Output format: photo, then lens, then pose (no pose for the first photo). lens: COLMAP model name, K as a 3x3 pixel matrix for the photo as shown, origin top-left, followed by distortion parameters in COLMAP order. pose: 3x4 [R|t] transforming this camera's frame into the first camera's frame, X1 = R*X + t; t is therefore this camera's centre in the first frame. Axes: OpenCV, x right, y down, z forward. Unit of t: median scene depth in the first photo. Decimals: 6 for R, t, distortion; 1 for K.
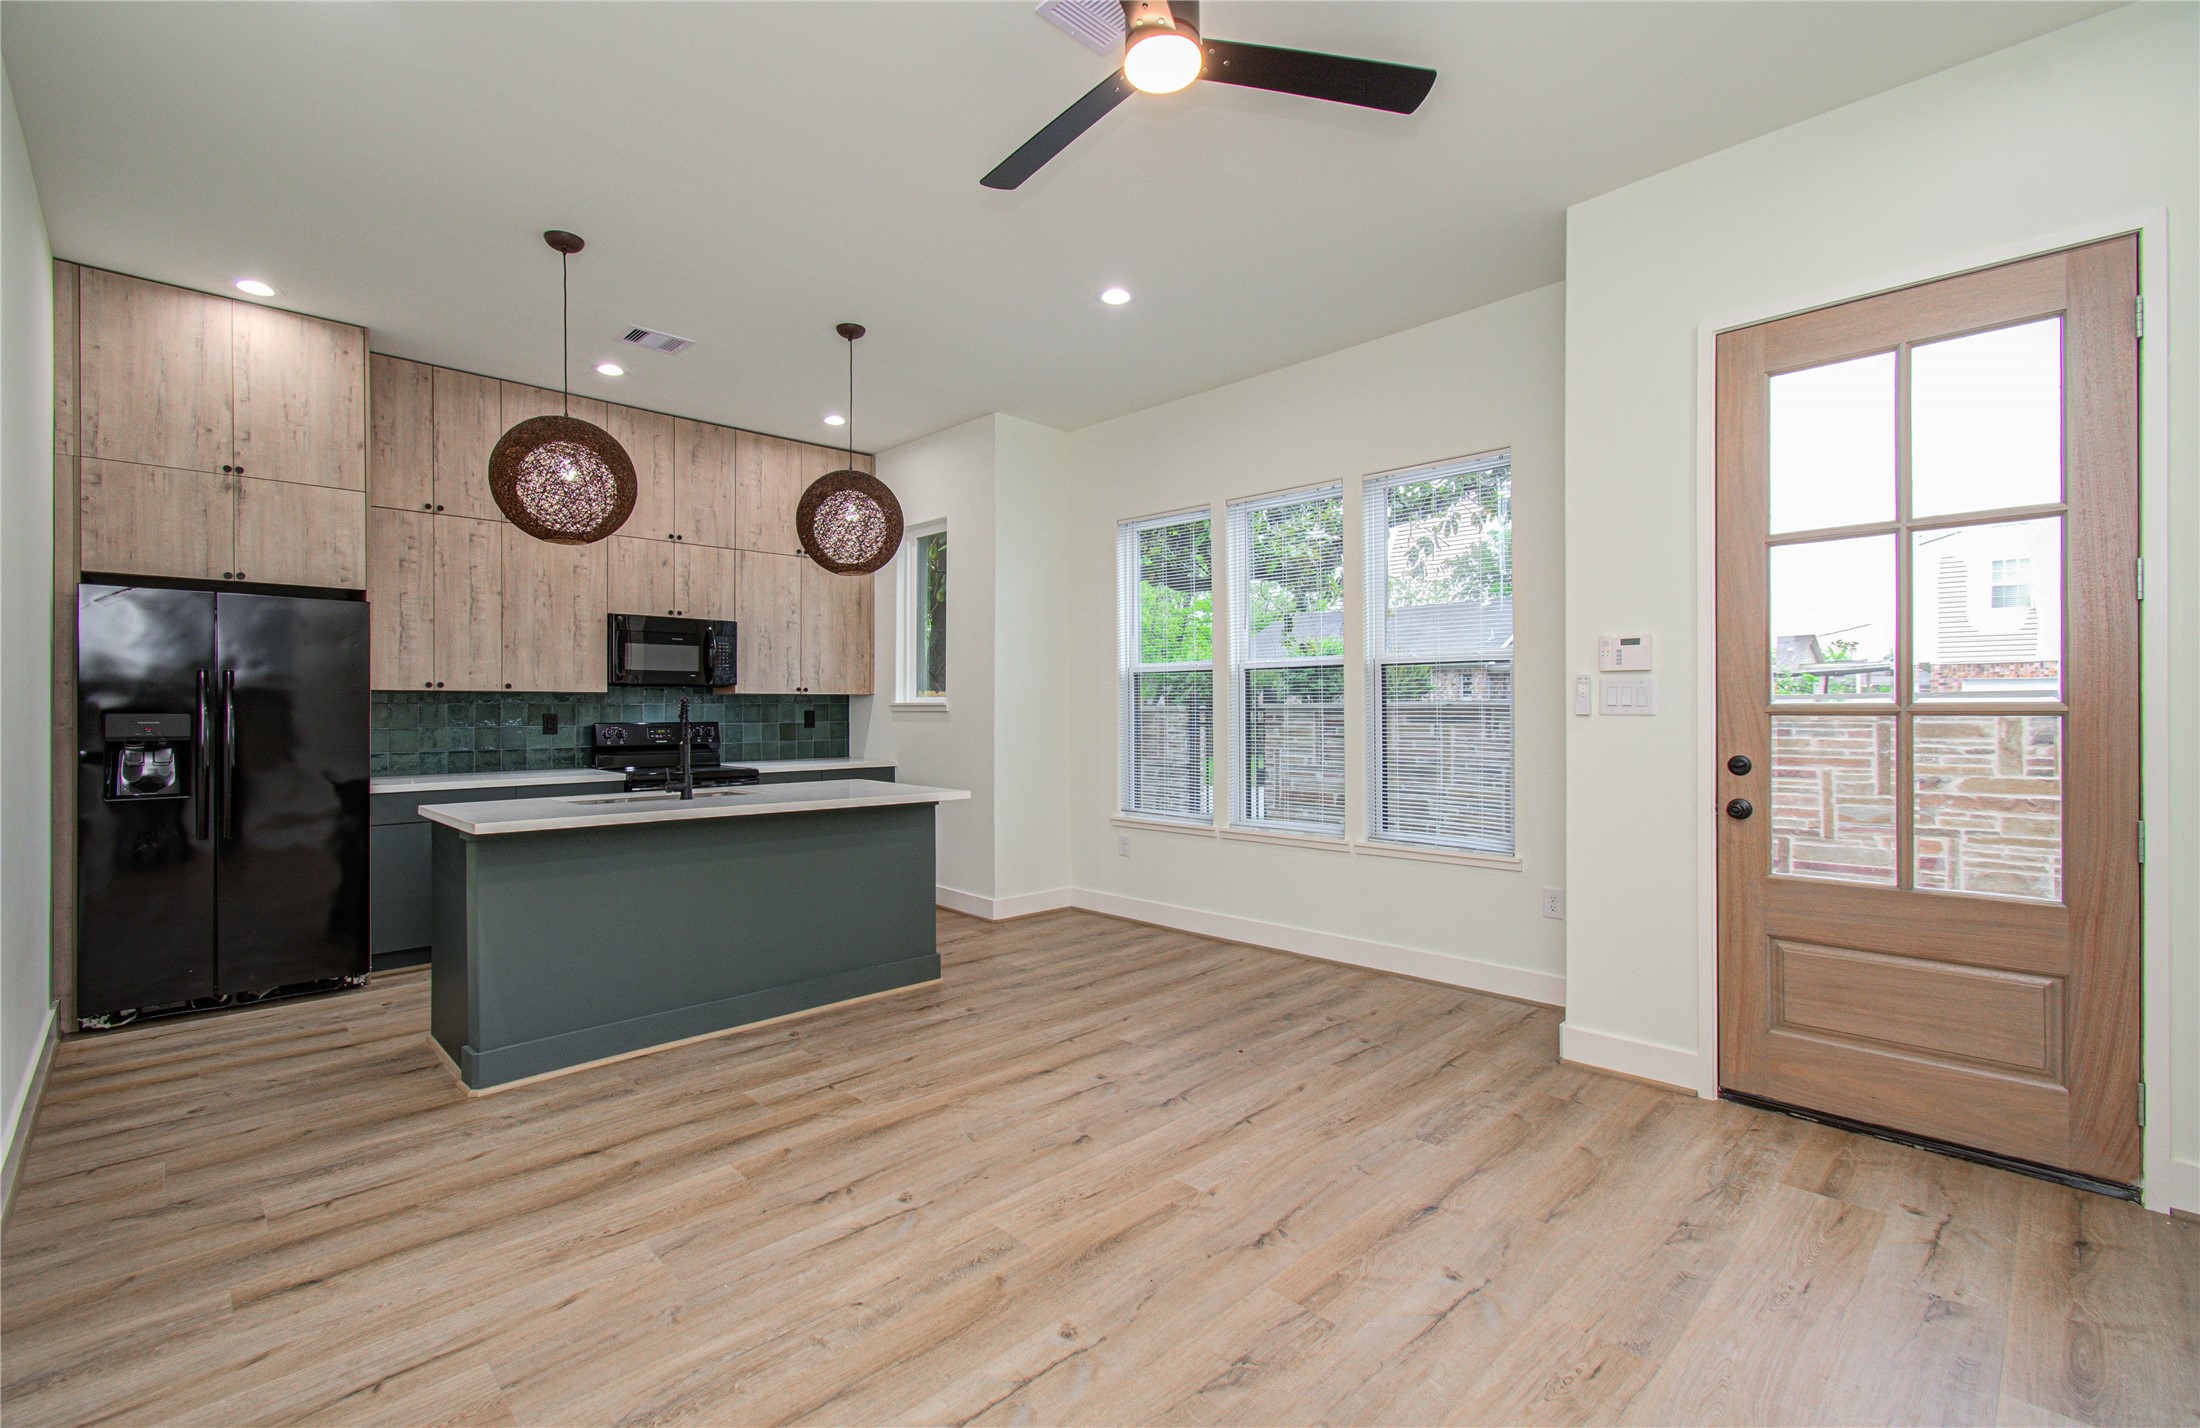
lens RADIAL K [[959.1, 0, 1084.7], [0, 959.1, 710.3], [0, 0, 1]] dist [-0.001532, -0.000014]
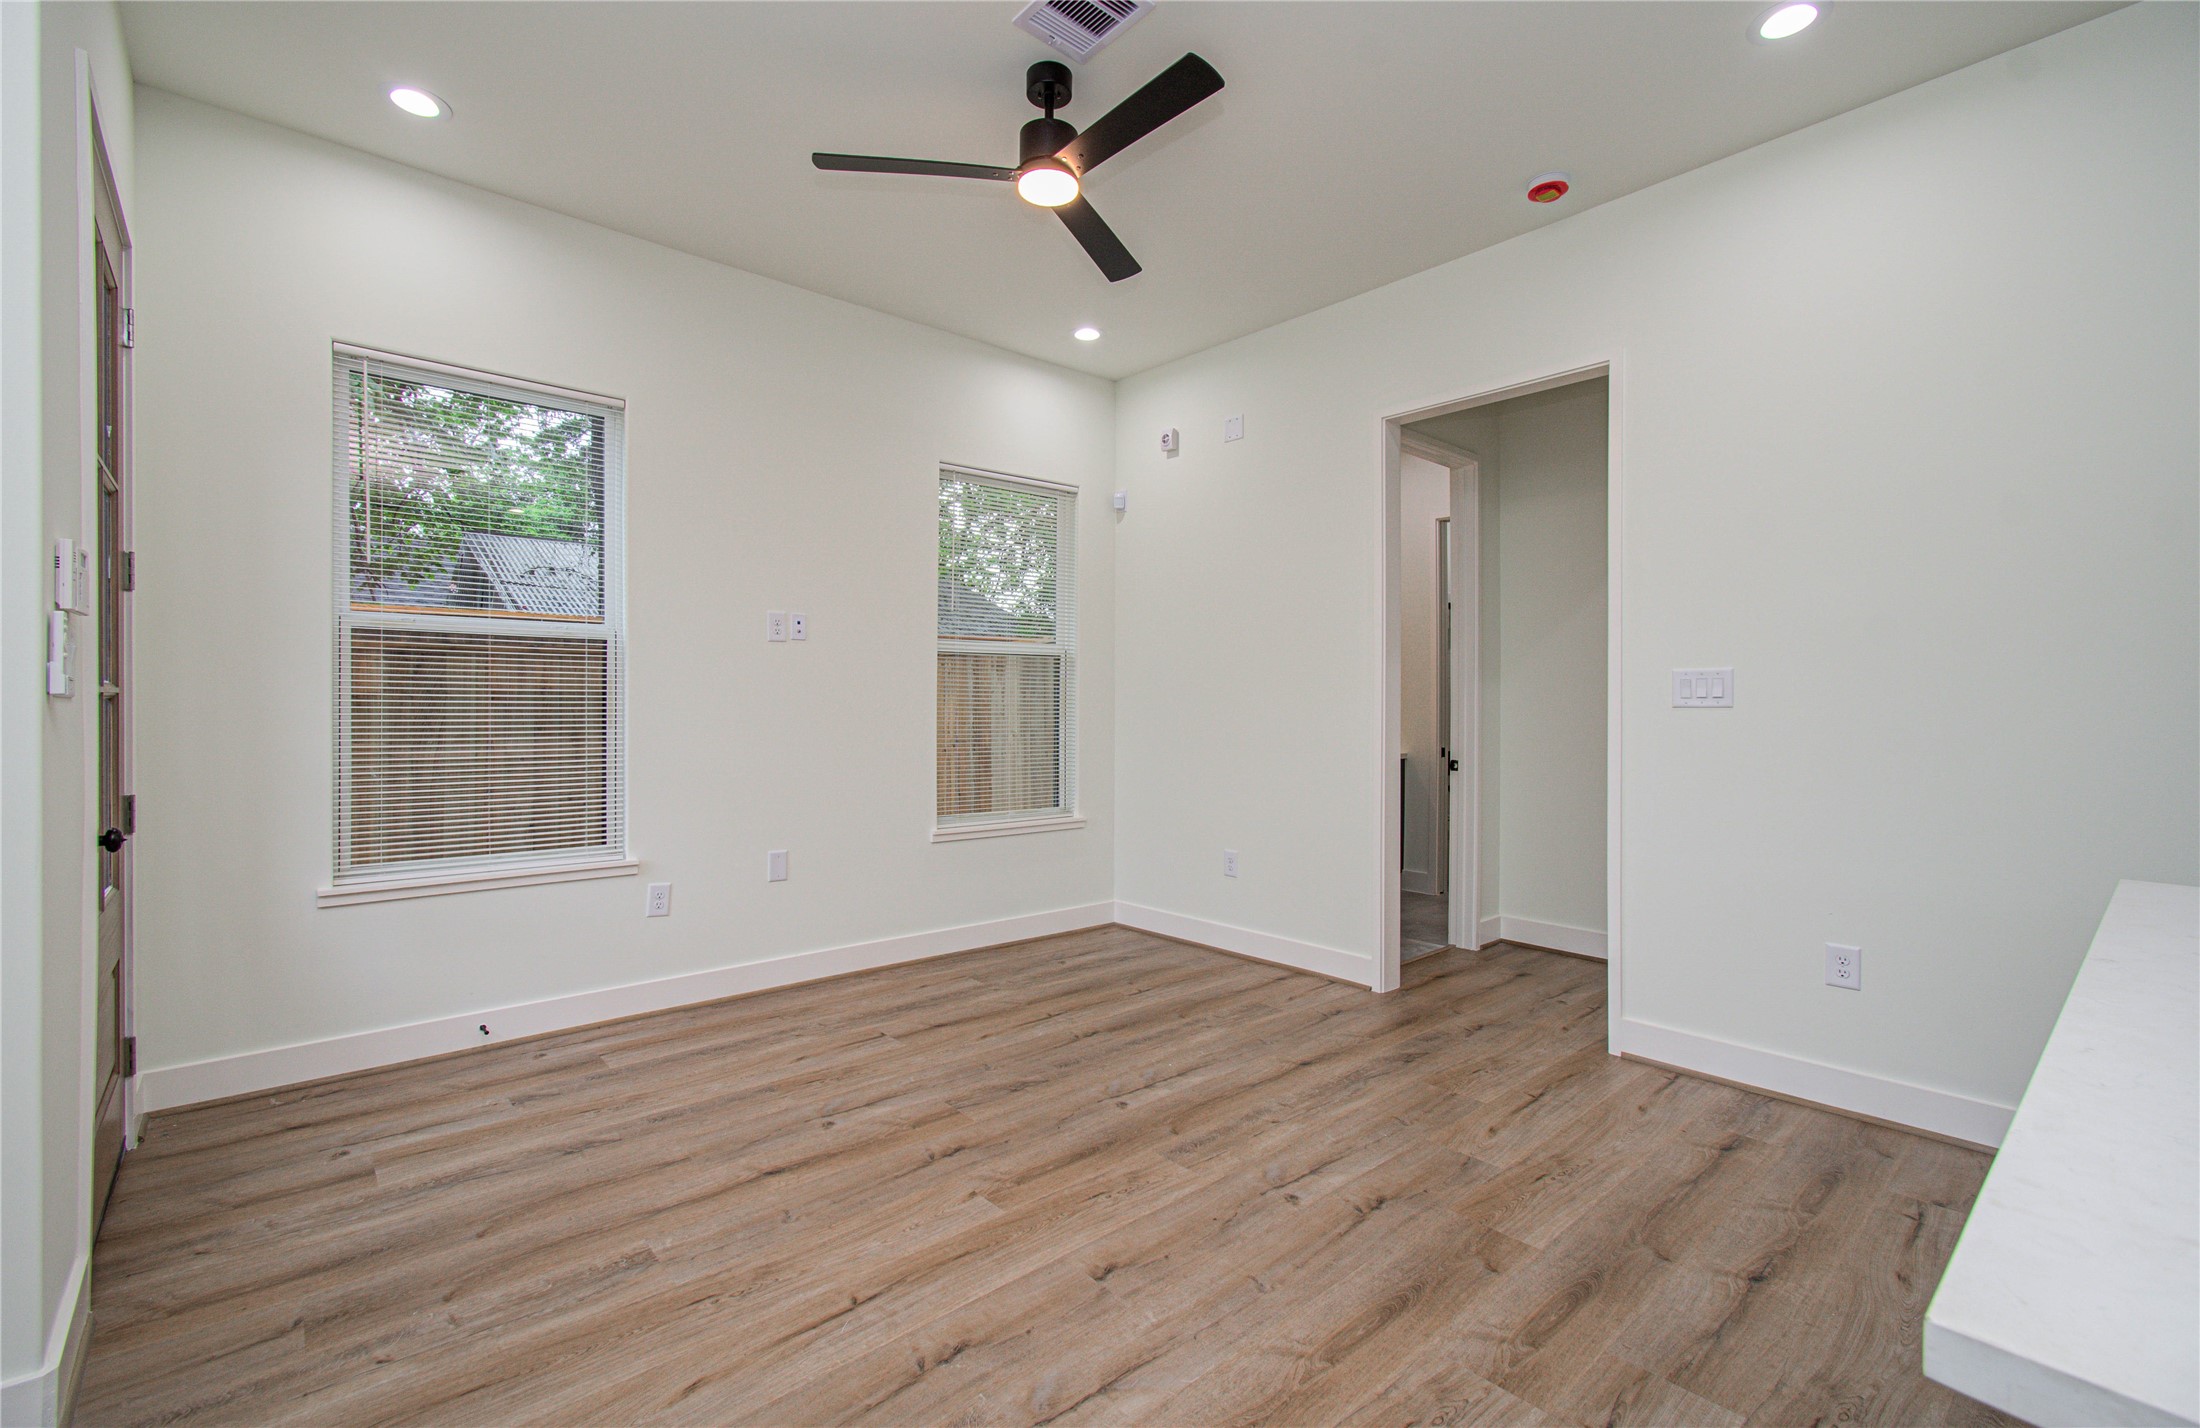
lens RADIAL K [[938.7, 0, 1102.5], [0, 938.7, 708.0], [0, 0, 1]] dist [-0.014094, 0.000366]
pose [[-0.999352, -0.001817, 0.035957, -0.018739], [-0.001779, 0.999998, 0.001085, 0.009973], [-0.035959, 0.001020, -0.999353, 1.220296]]
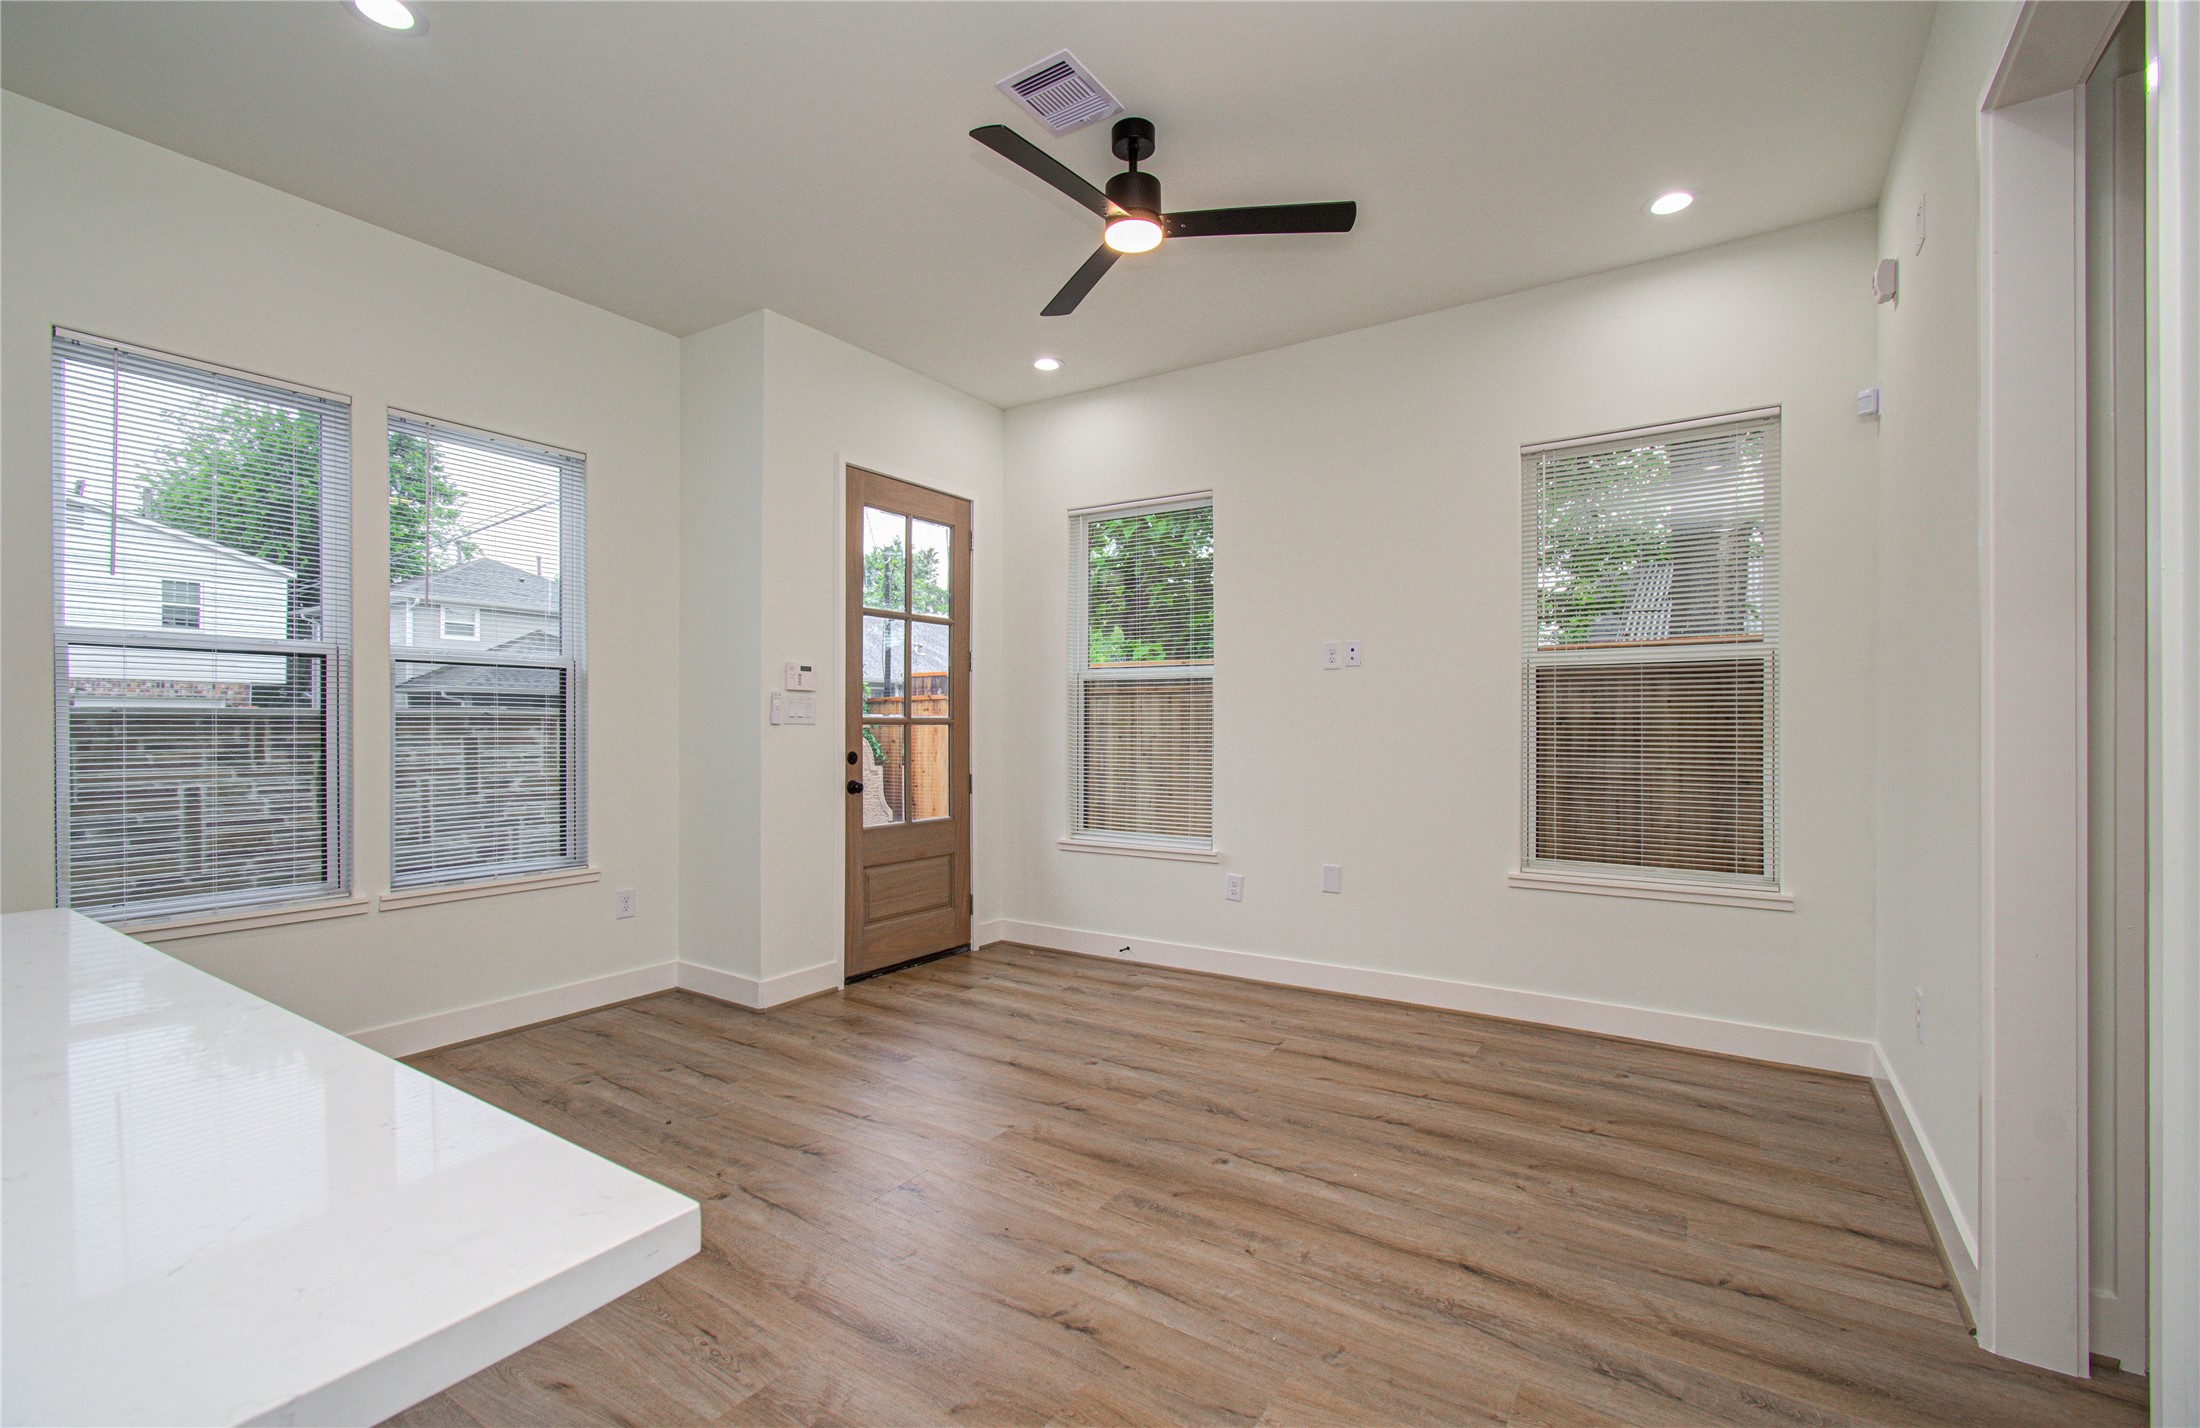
lens RADIAL K [[958.6, 0, 1101.3], [0, 958.6, 727.4], [0, 0, 1]] dist [-0.052420, 0.052320]
pose [[-0.223261, 0.002287, 0.974756, -0.653650], [-0.000318, 0.999997, -0.002419, 0.009666], [-0.974759, -0.000850, -0.223259, 0.728466]]
